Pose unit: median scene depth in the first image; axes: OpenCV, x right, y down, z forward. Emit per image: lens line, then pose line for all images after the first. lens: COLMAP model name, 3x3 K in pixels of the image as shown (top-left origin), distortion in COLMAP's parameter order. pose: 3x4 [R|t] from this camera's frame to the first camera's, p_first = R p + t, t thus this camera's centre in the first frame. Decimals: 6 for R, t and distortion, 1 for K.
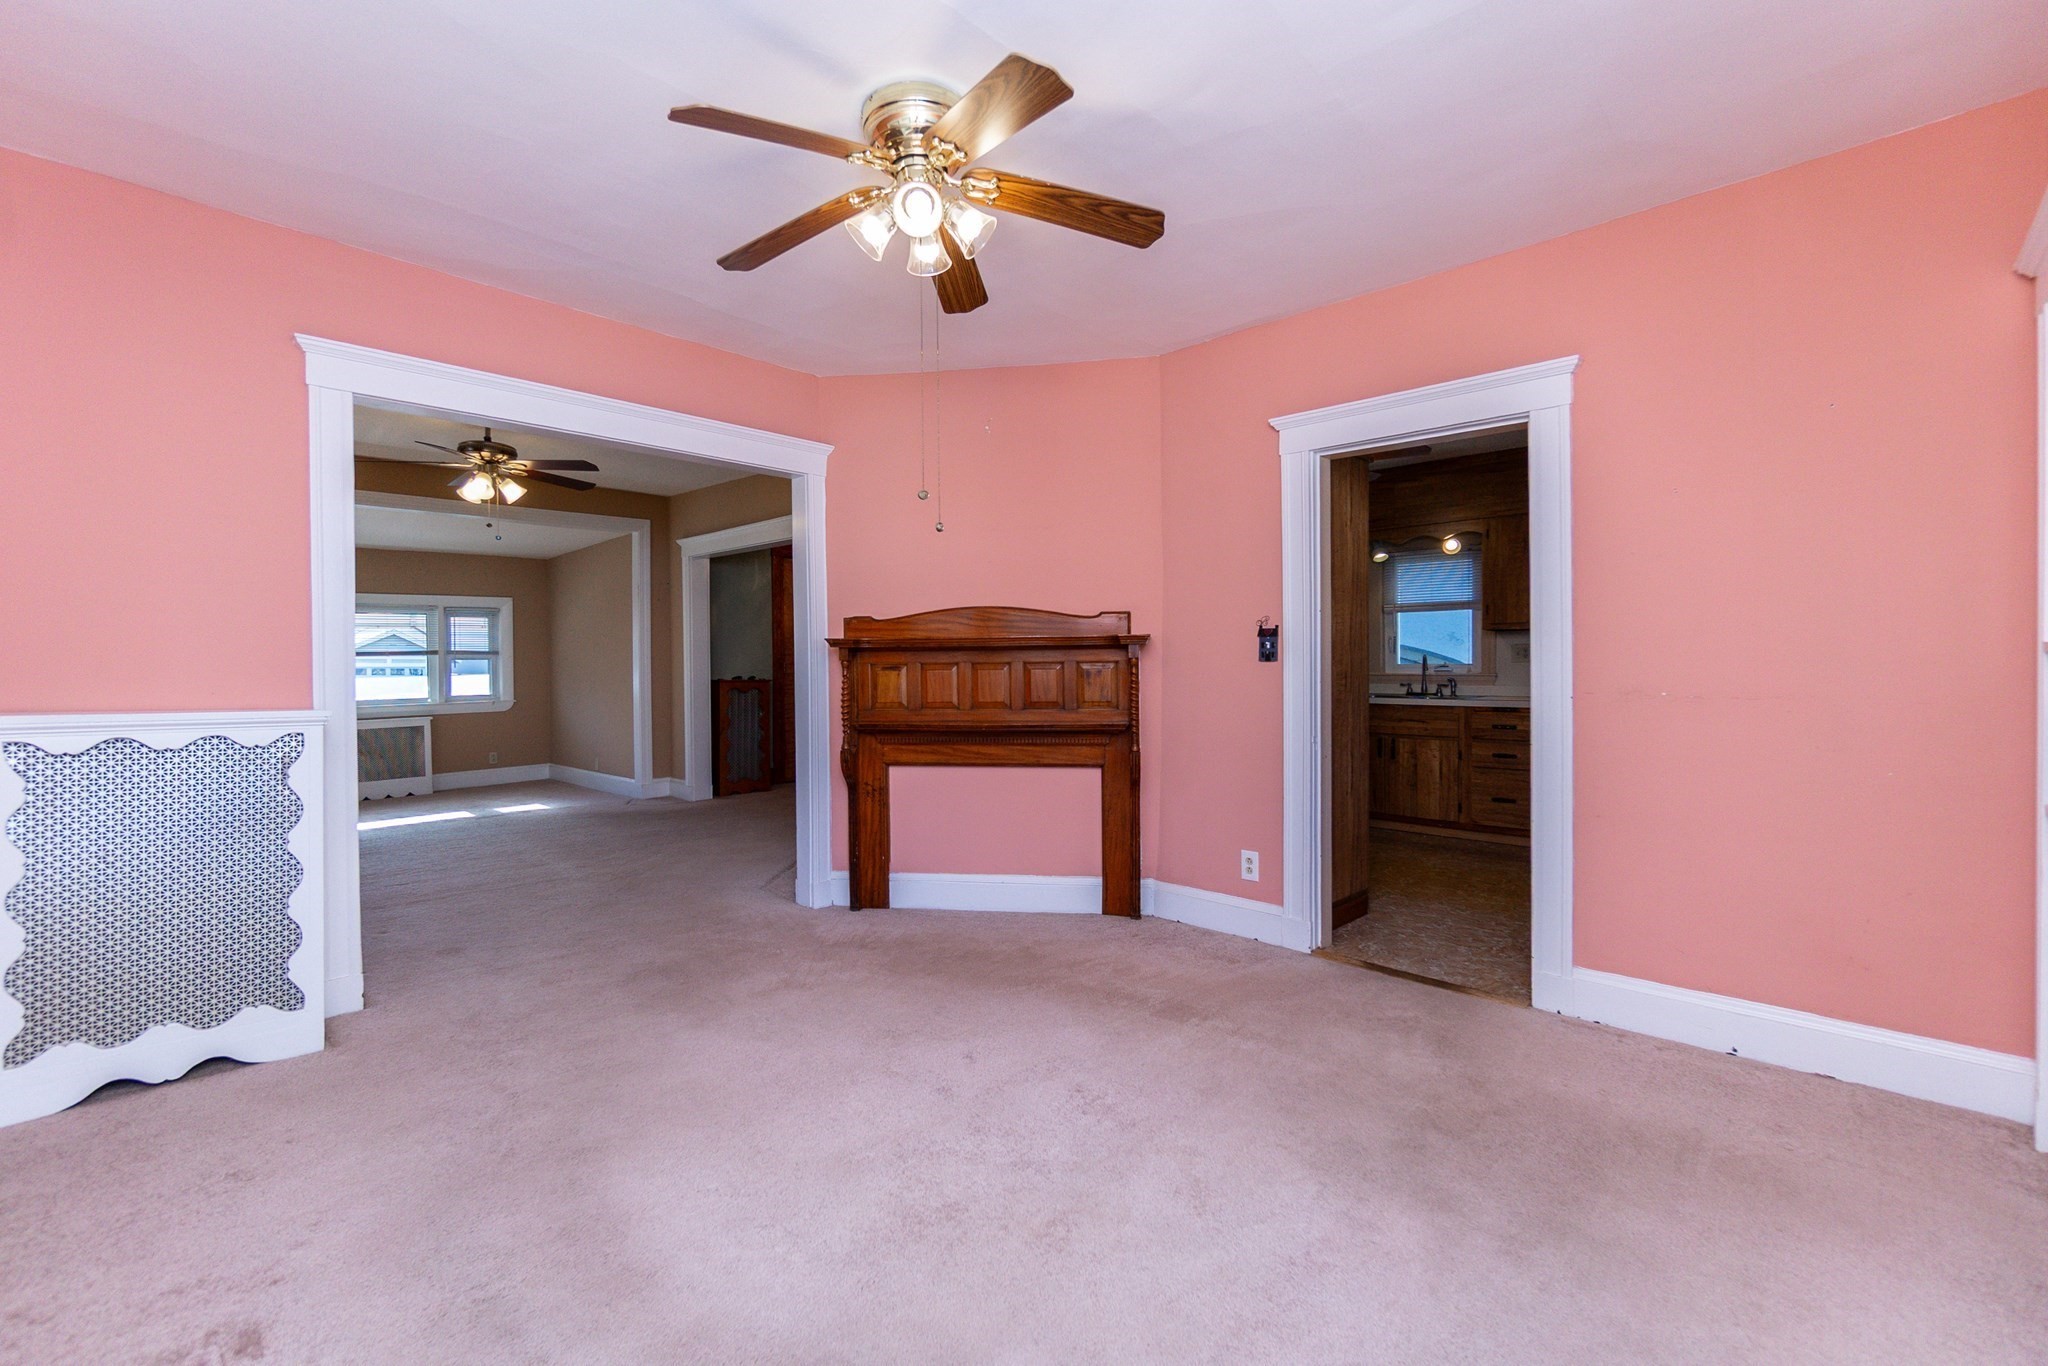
lens RADIAL K [[894.7, 0, 1027.9], [0, 894.7, 666.5], [0, 0, 1]] dist [-0.002106, -0.000834]
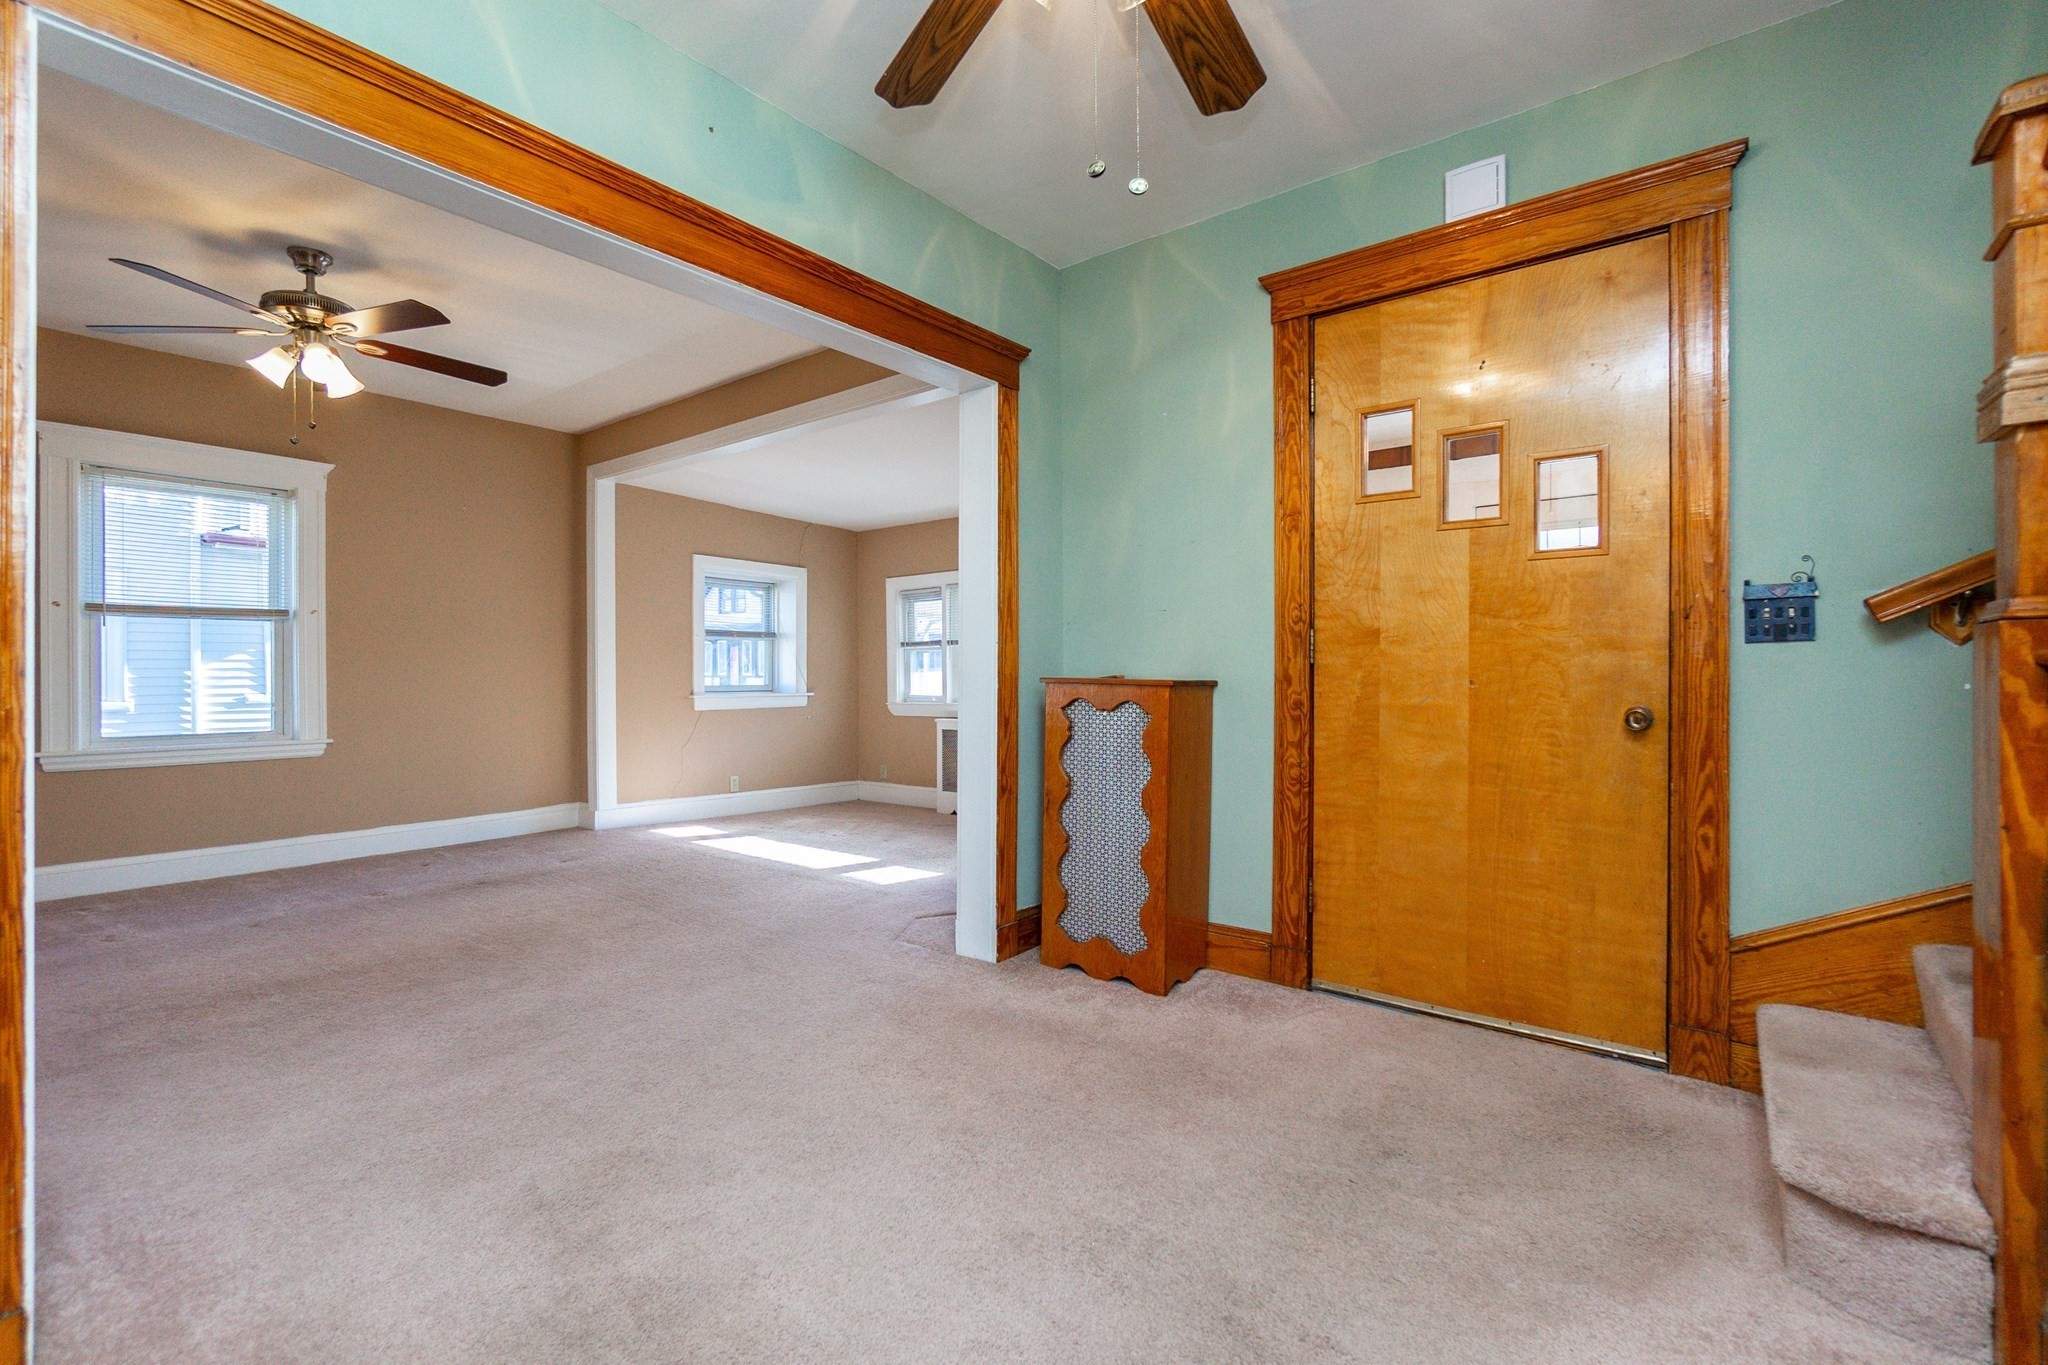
lens RADIAL K [[894.7, 0, 1027.3], [0, 894.7, 671.5], [0, 0, 1]] dist [-0.002106, -0.000834]
pose [[0.101816, 0.008041, -0.994771, 0.107504], [-0.005370, 0.999957, 0.007533, 0.016351], [0.994789, 0.004575, 0.101855, 1.653668]]
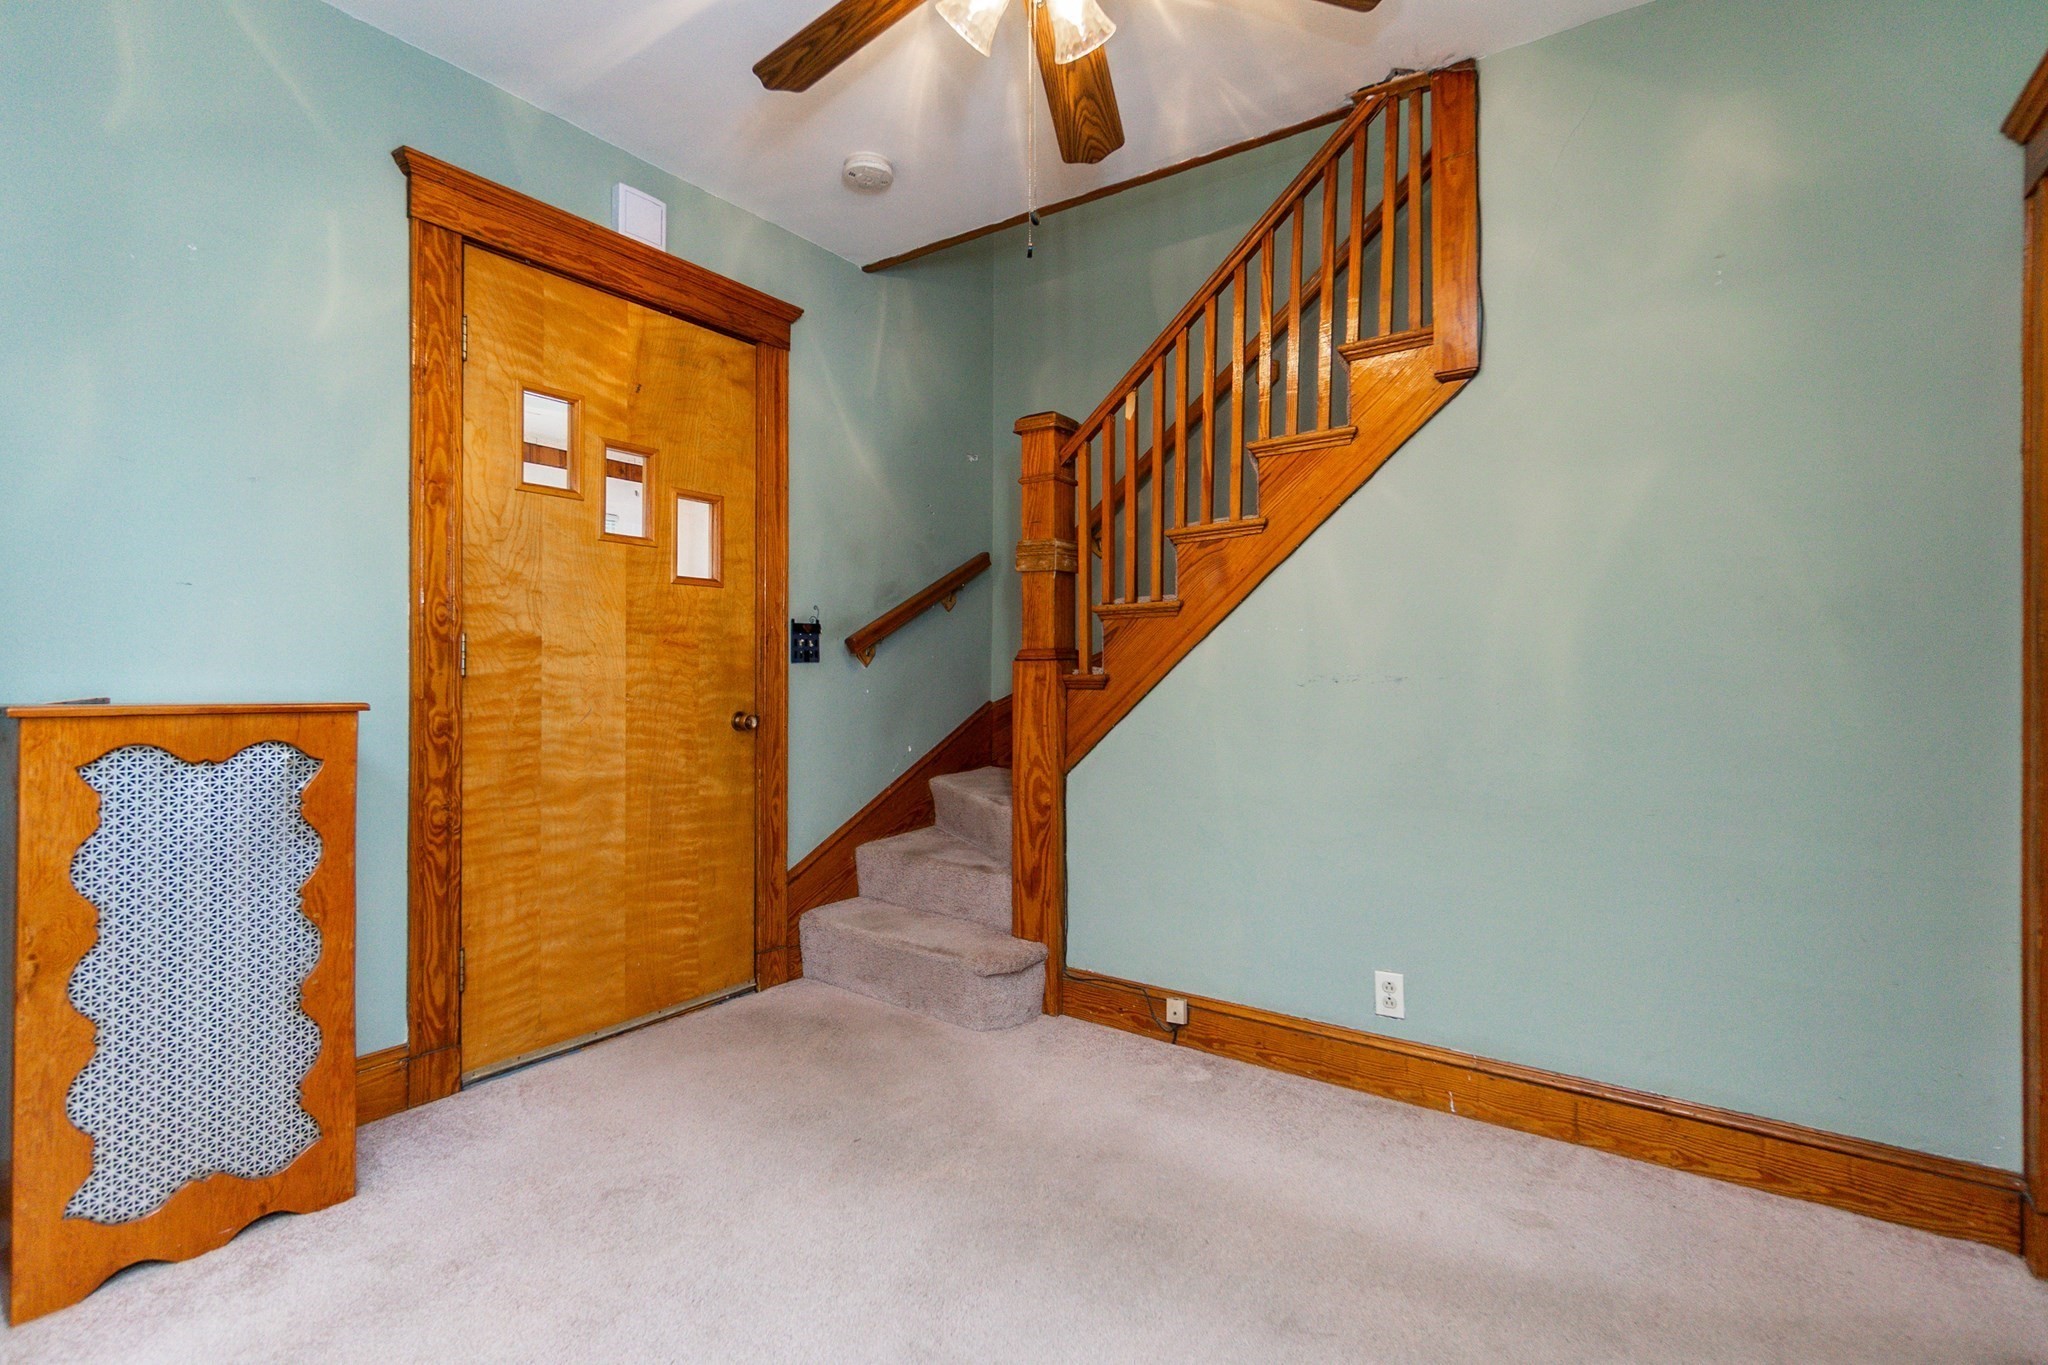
lens RADIAL K [[937.2, 0, 1004.4], [0, 937.2, 677.2], [0, 0, 1]] dist [-0.008494, -0.000124]
pose [[0.990229, 0.009329, 0.139138, -0.281862], [-0.009082, 0.999956, -0.002408, 0.013062], [-0.139154, 0.001121, 0.990270, 1.351709]]
